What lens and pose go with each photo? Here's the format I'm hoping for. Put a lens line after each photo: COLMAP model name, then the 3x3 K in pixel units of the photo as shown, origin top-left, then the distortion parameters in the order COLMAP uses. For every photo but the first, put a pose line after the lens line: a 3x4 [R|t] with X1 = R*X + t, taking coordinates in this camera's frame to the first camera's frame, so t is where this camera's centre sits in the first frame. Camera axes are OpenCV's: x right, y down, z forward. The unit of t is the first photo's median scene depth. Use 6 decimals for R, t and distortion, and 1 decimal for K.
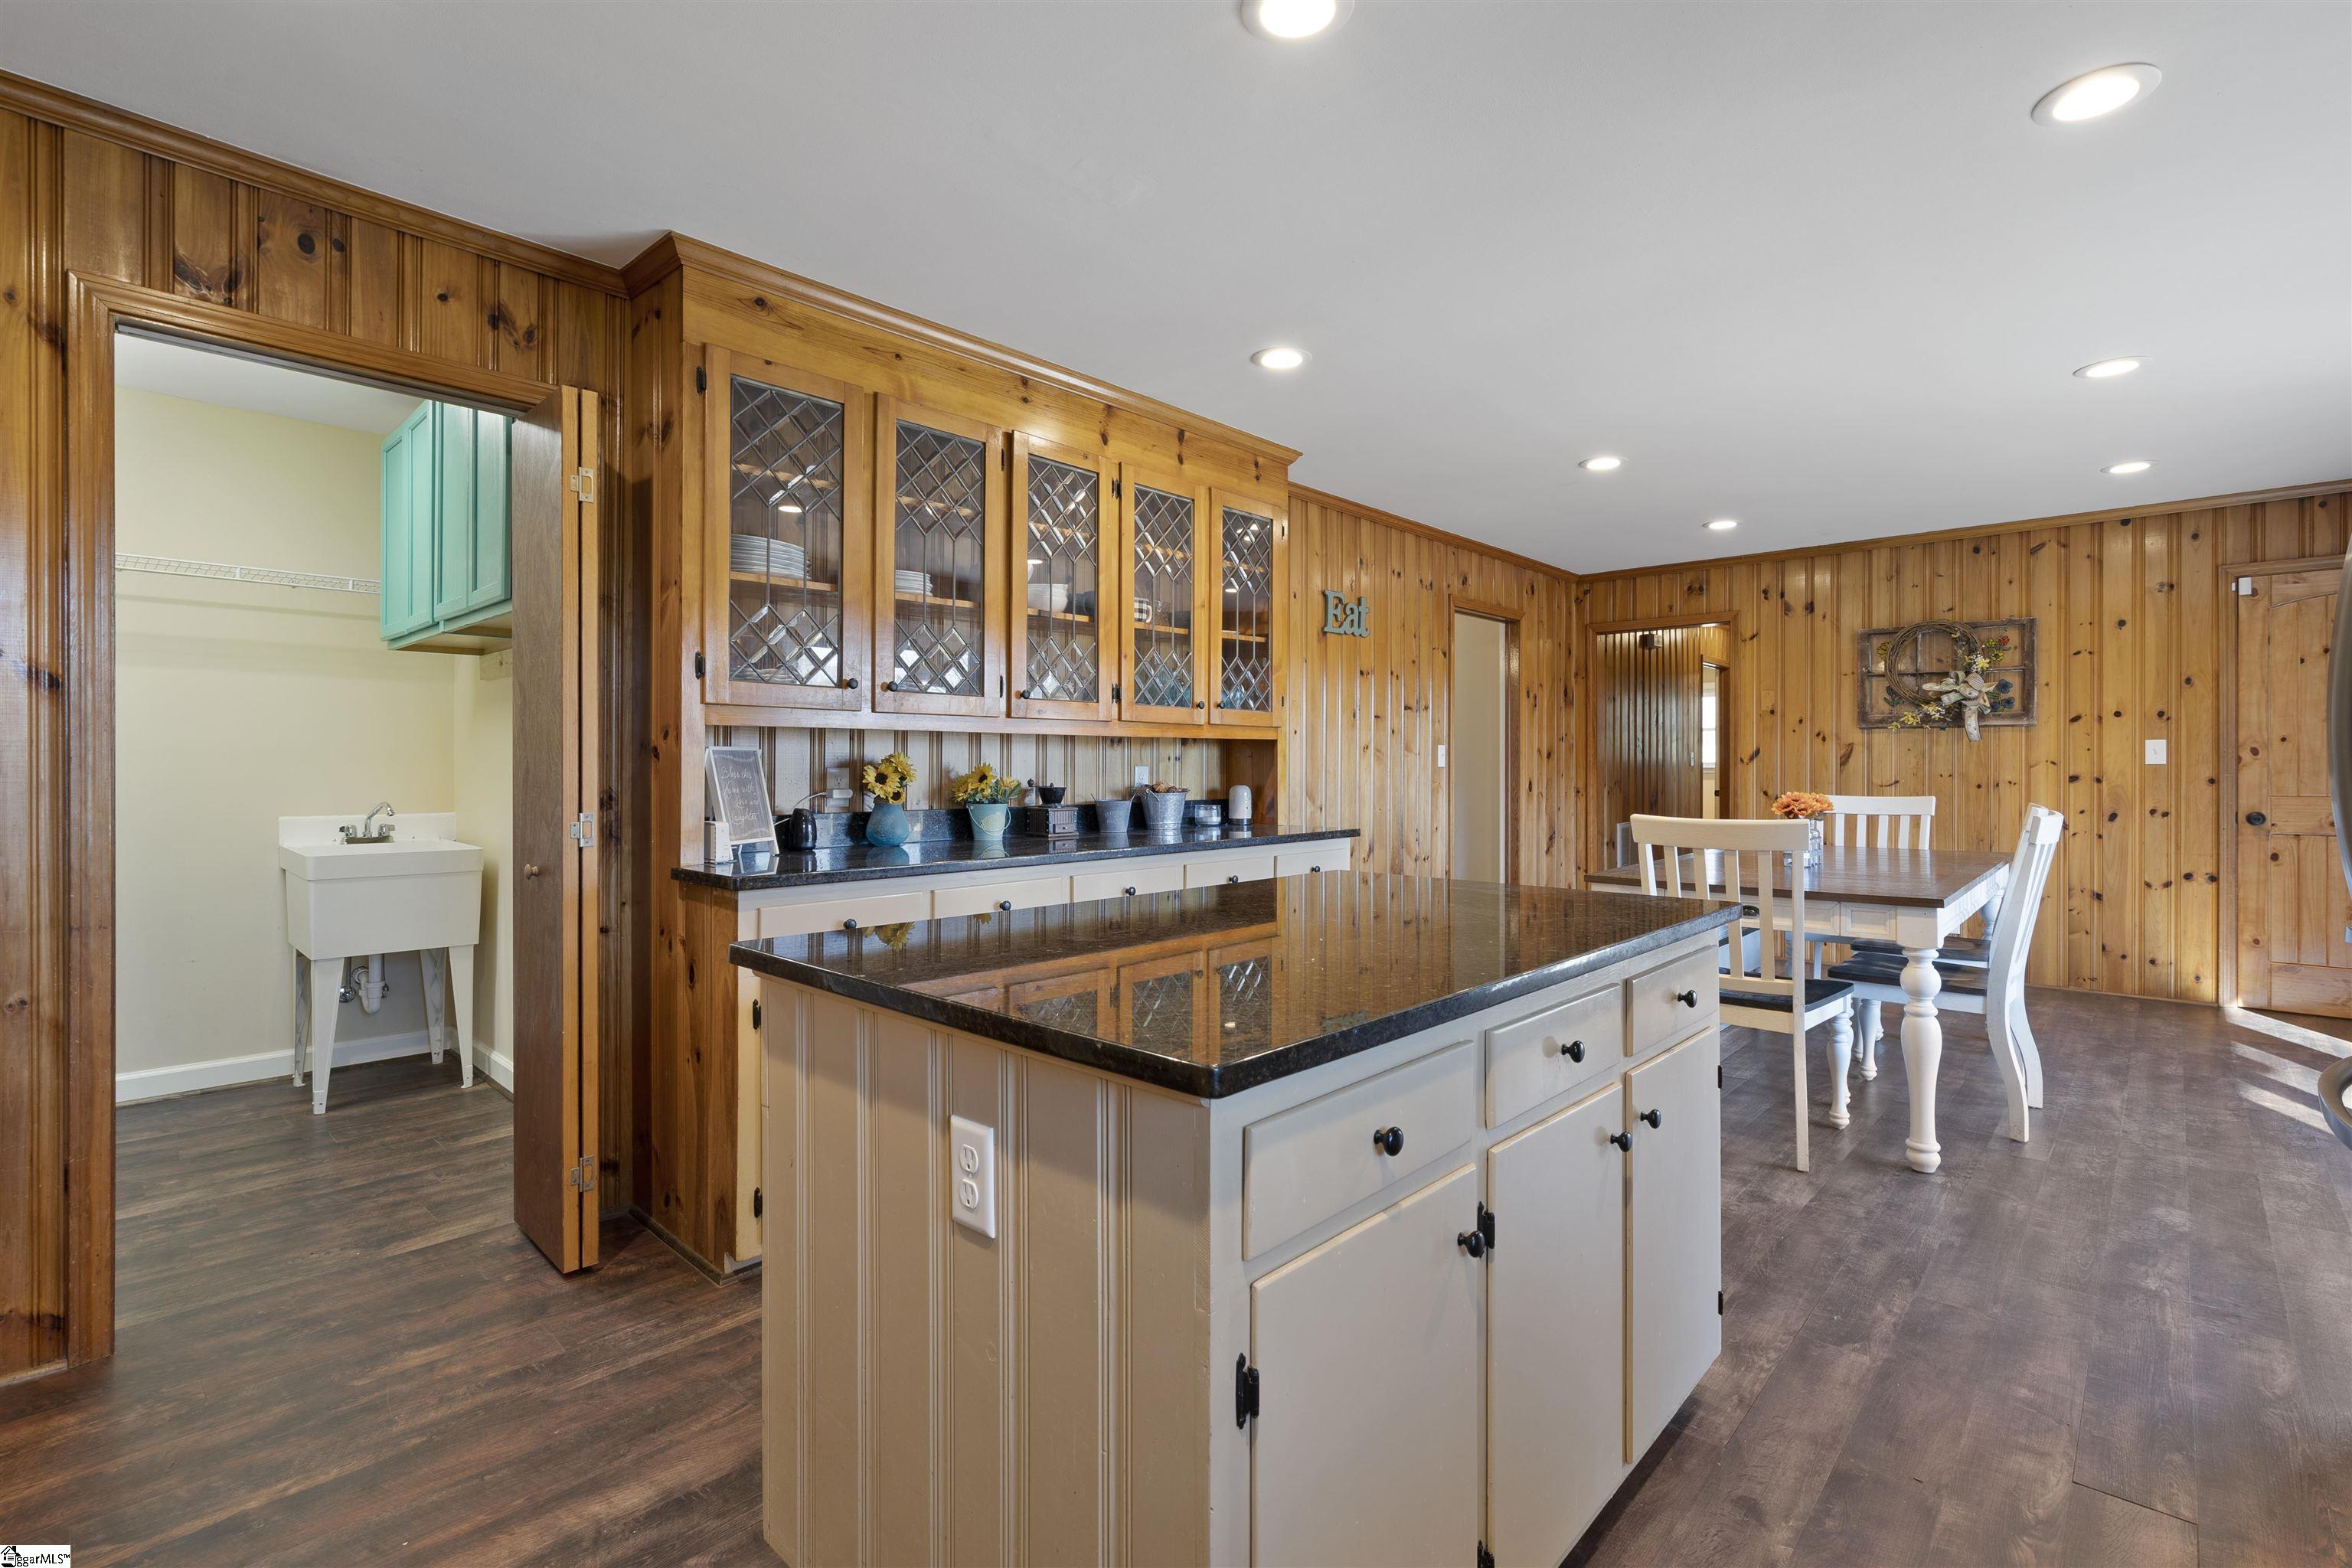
lens RADIAL K [[1072.2, 0, 1179.6], [0, 1072.2, 774.2], [0, 0, 1]] dist [-0.010525, 0.000469]
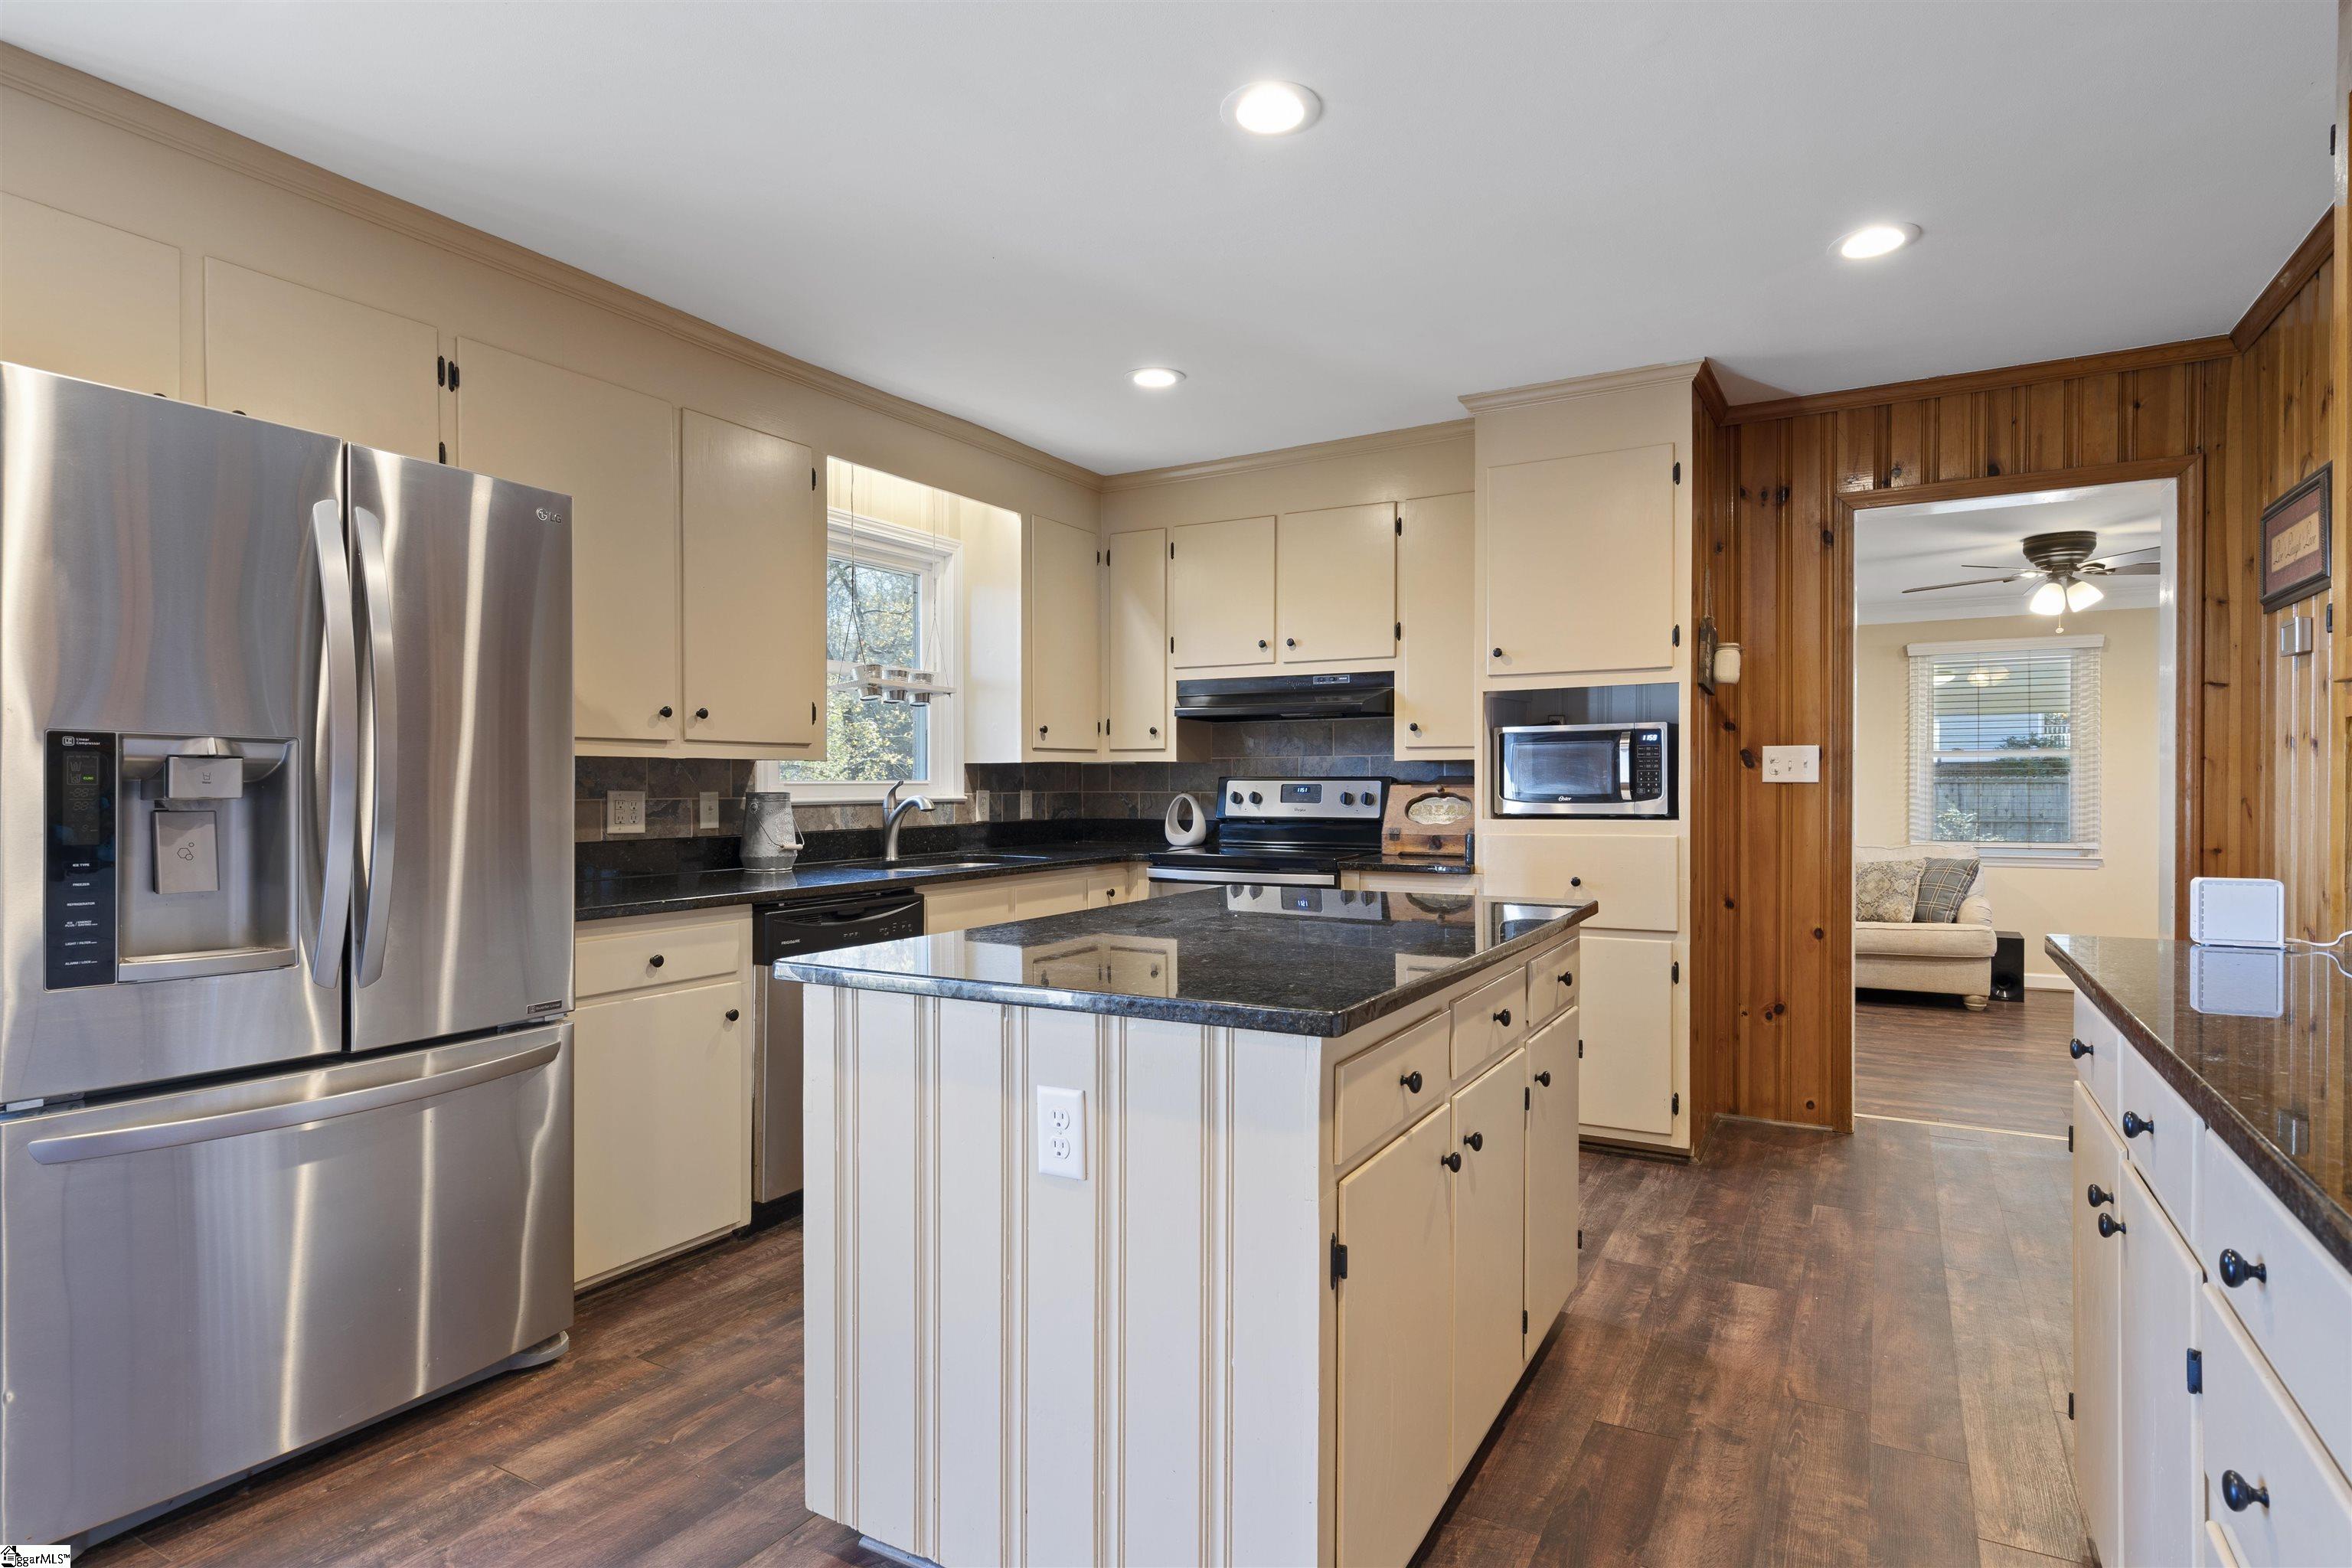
lens RADIAL K [[1244.0, 0, 1176.6], [0, 1244.0, 791.9], [0, 0, 1]] dist [-0.000592, 0.002345]
pose [[-0.973477, 0.005252, -0.228722, 0.223867], [0.002412, 0.999917, 0.012694, -0.009361], [0.228770, 0.011805, -0.973409, 0.998082]]
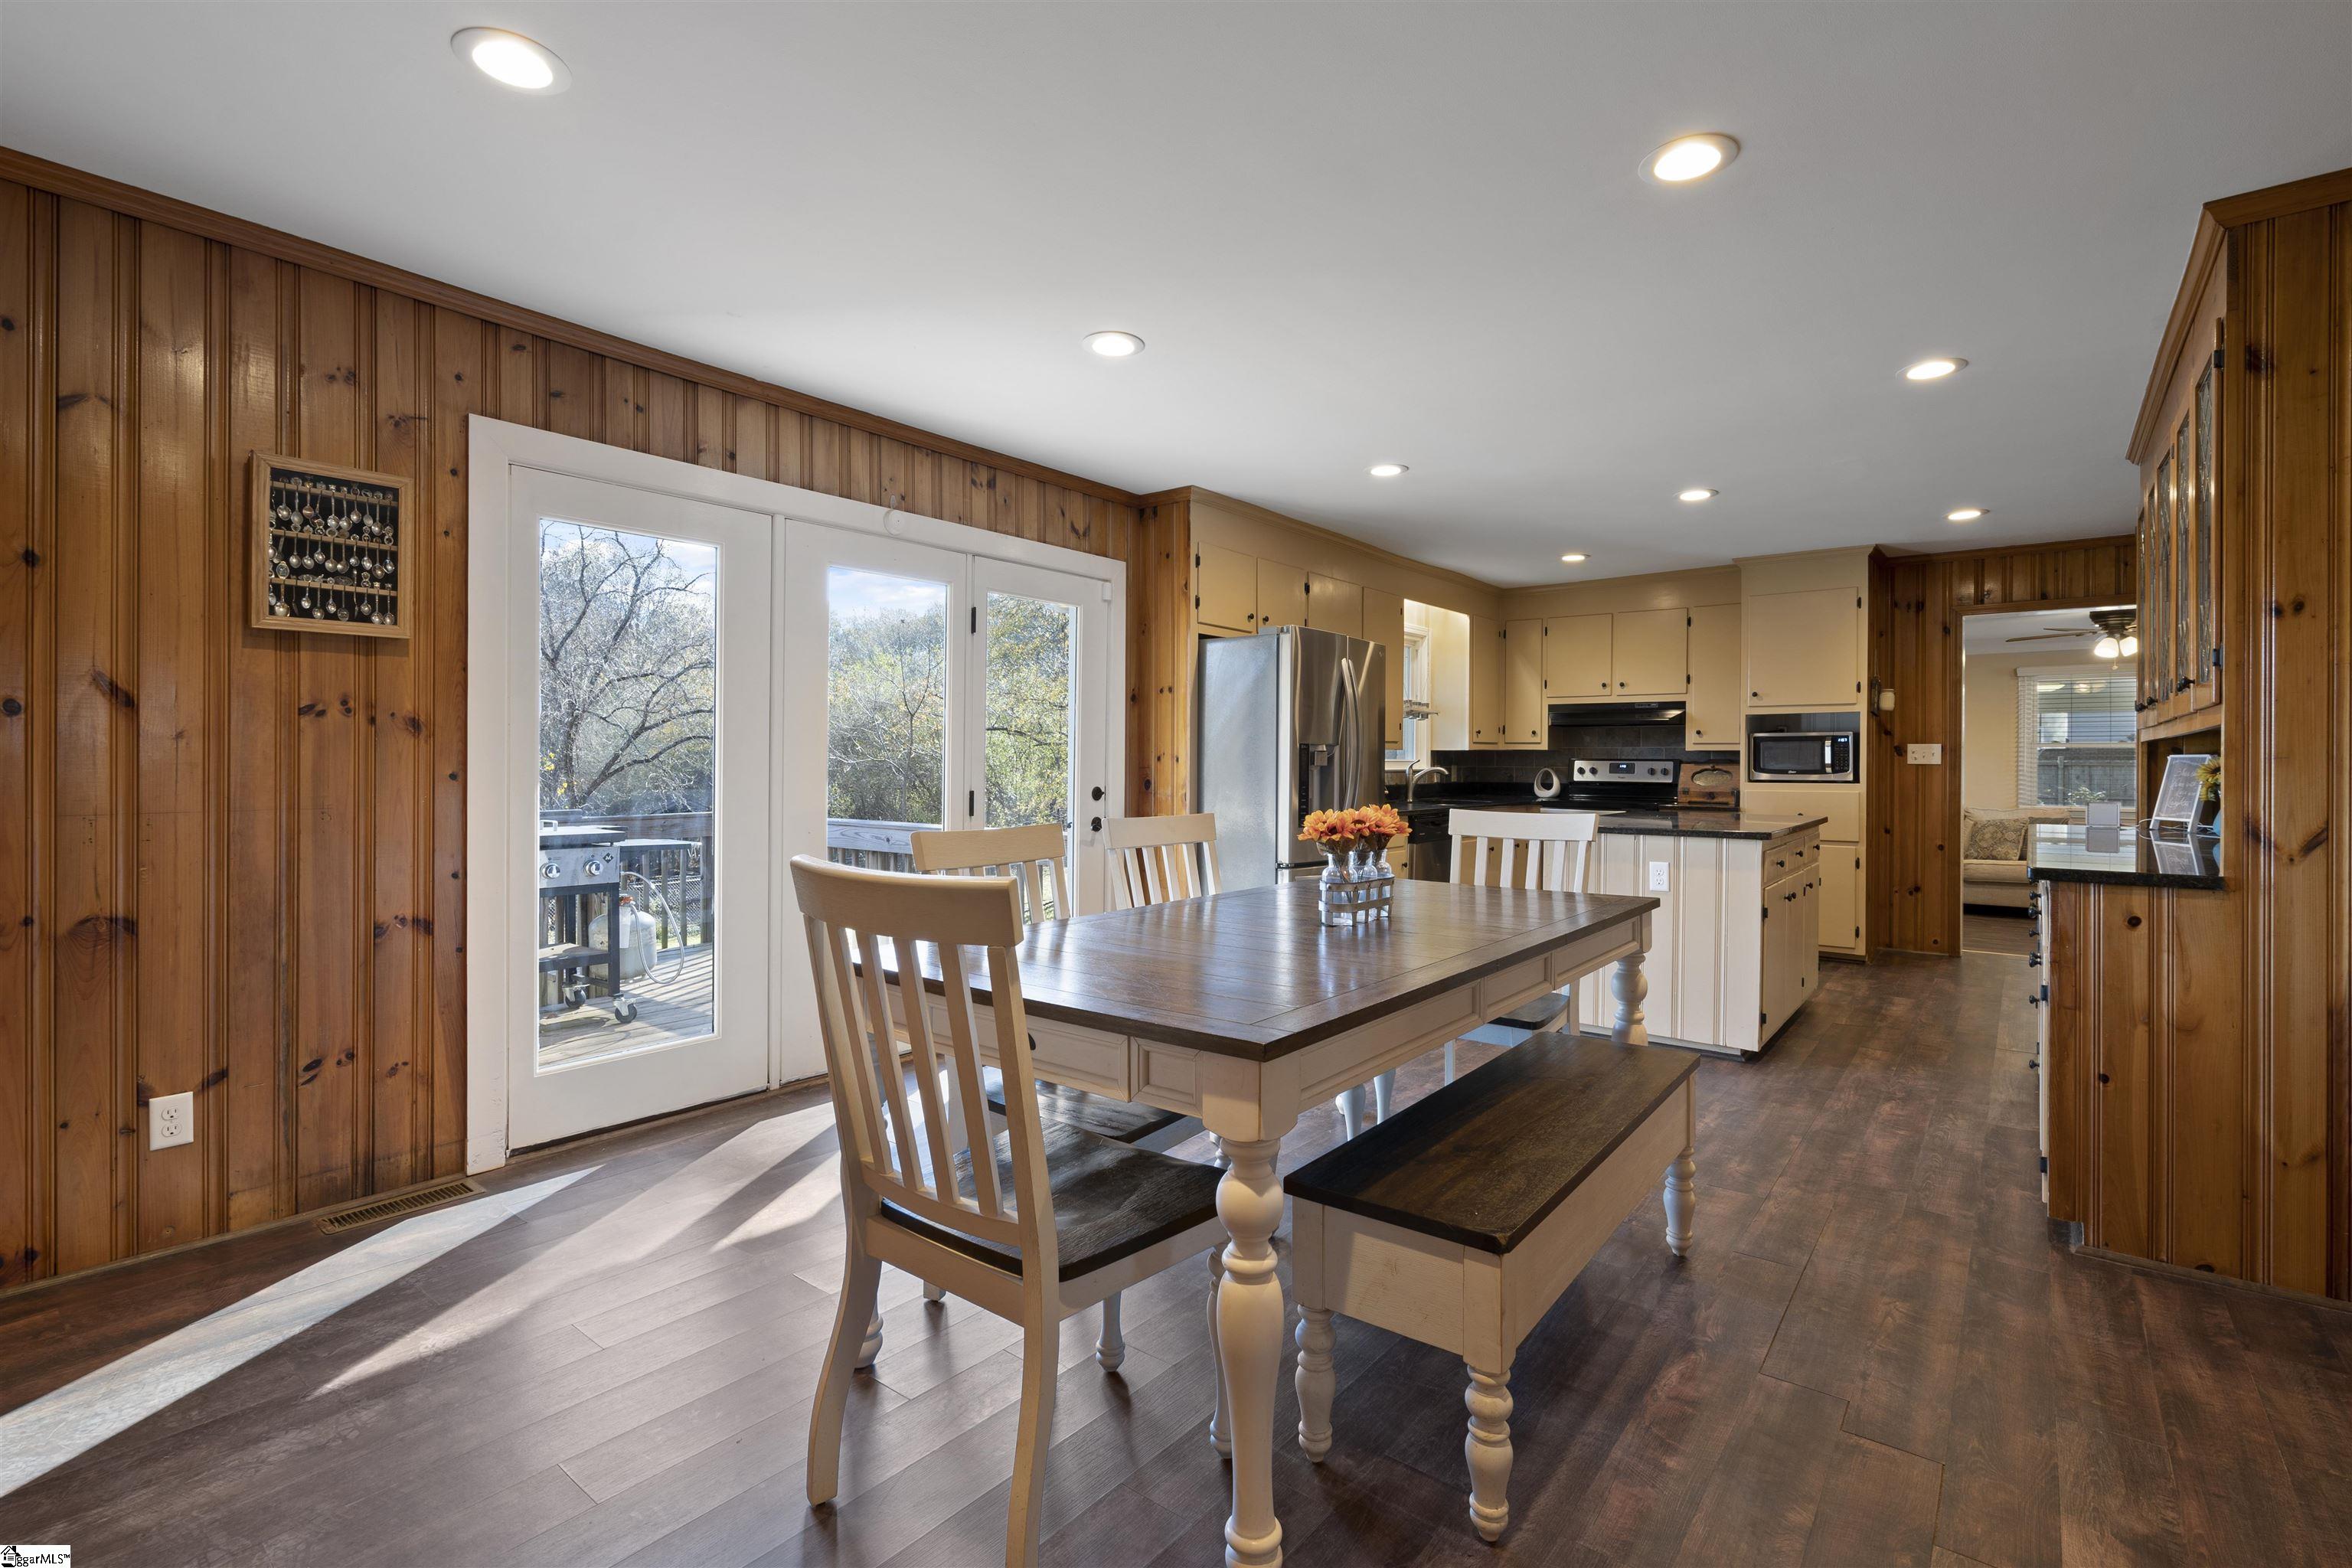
lens RADIAL K [[1072.2, 0, 1166.8], [0, 1072.2, 759.8], [0, 0, 1]] dist [-0.010525, 0.000469]
pose [[-0.997626, -0.004272, -0.068735, 0.278285], [-0.004585, 0.999980, 0.004399, -0.009579], [0.068715, 0.004703, -0.997625, 1.065092]]
